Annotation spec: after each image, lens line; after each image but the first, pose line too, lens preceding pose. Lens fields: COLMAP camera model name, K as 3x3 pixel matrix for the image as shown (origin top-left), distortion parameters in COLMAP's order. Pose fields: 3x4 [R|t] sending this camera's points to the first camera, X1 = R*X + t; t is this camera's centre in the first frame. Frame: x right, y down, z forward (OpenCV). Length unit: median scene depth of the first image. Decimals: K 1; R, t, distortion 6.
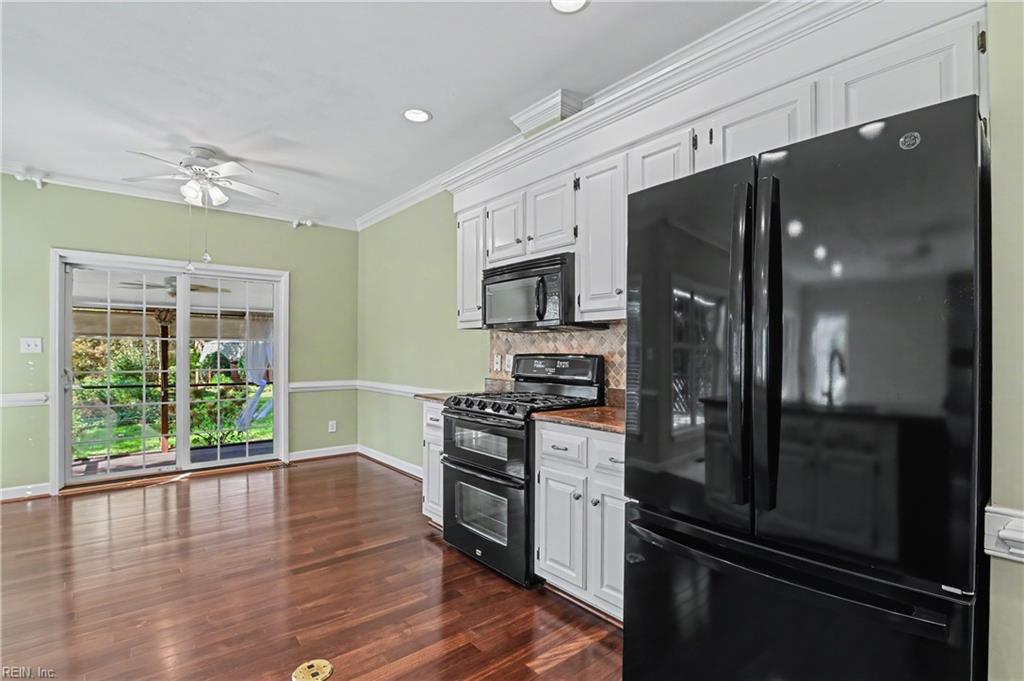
lens RADIAL K [[484.6, 0, 520.0], [0, 484.6, 349.8], [0, 0, 1]] dist [-0.021124, 0.003166]
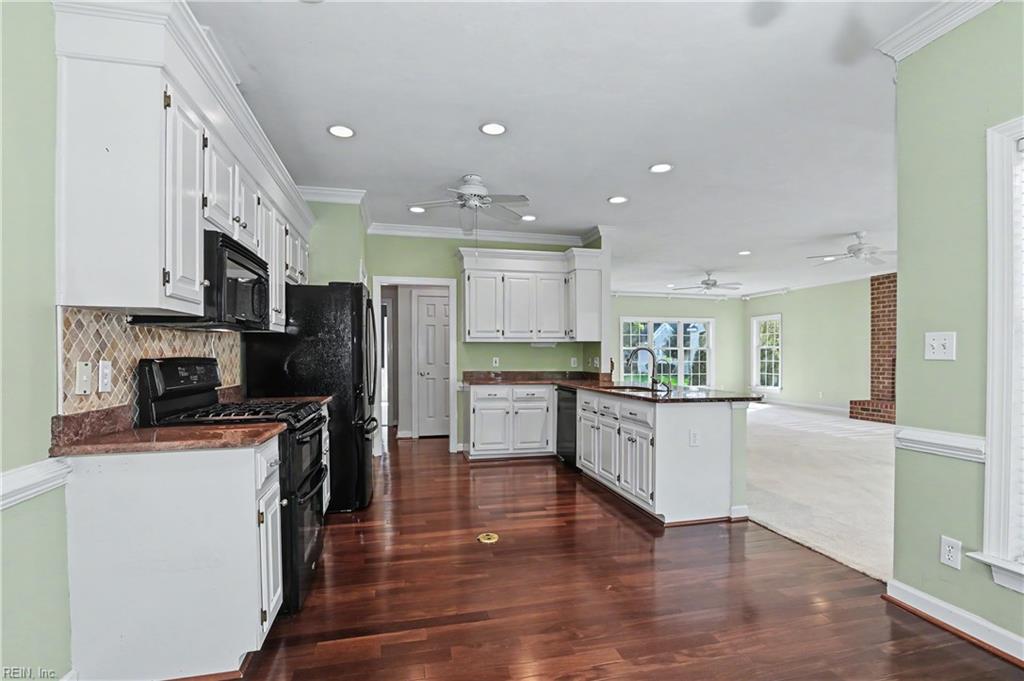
lens RADIAL K [[484.6, 0, 524.6], [0, 484.6, 365.3], [0, 0, 1]] dist [-0.021124, 0.003166]
pose [[-0.901648, -0.010303, 0.432347, -0.587192], [-0.001951, 0.999803, 0.019756, 0.003353], [-0.432465, 0.016969, -0.901491, 1.128630]]
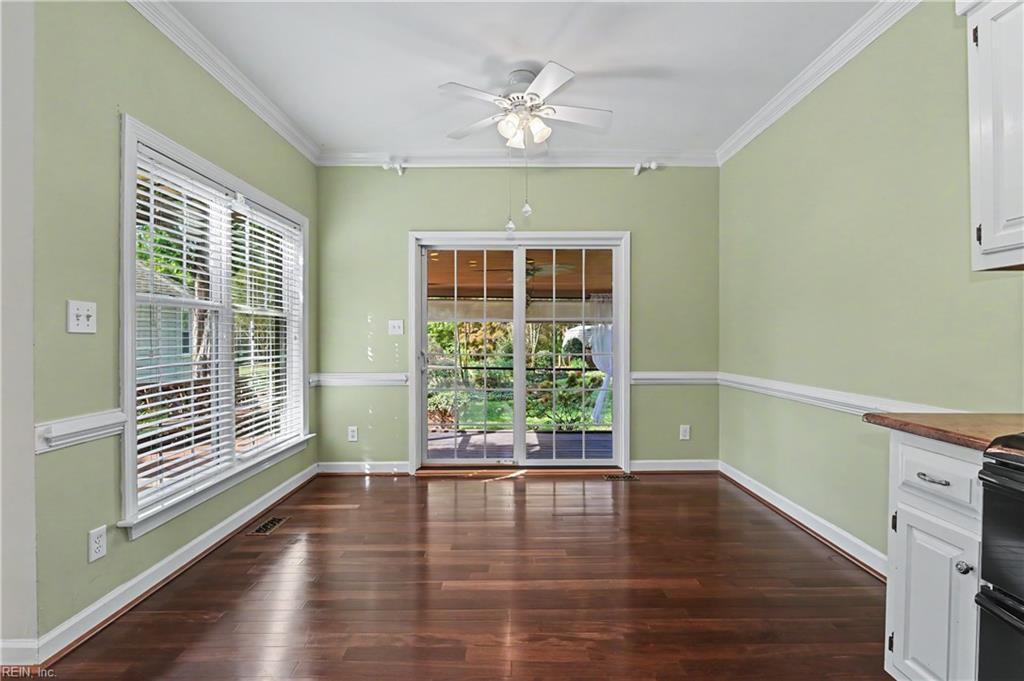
lens RADIAL K [[484.6, 0, 512.9], [0, 484.6, 341.8], [0, 0, 1]] dist [-0.021124, 0.003166]
pose [[0.765688, 0.002220, -0.643208, -0.151985], [0.004990, 0.999943, 0.009390, 0.013349], [0.643193, -0.010399, 0.765634, 0.351294]]
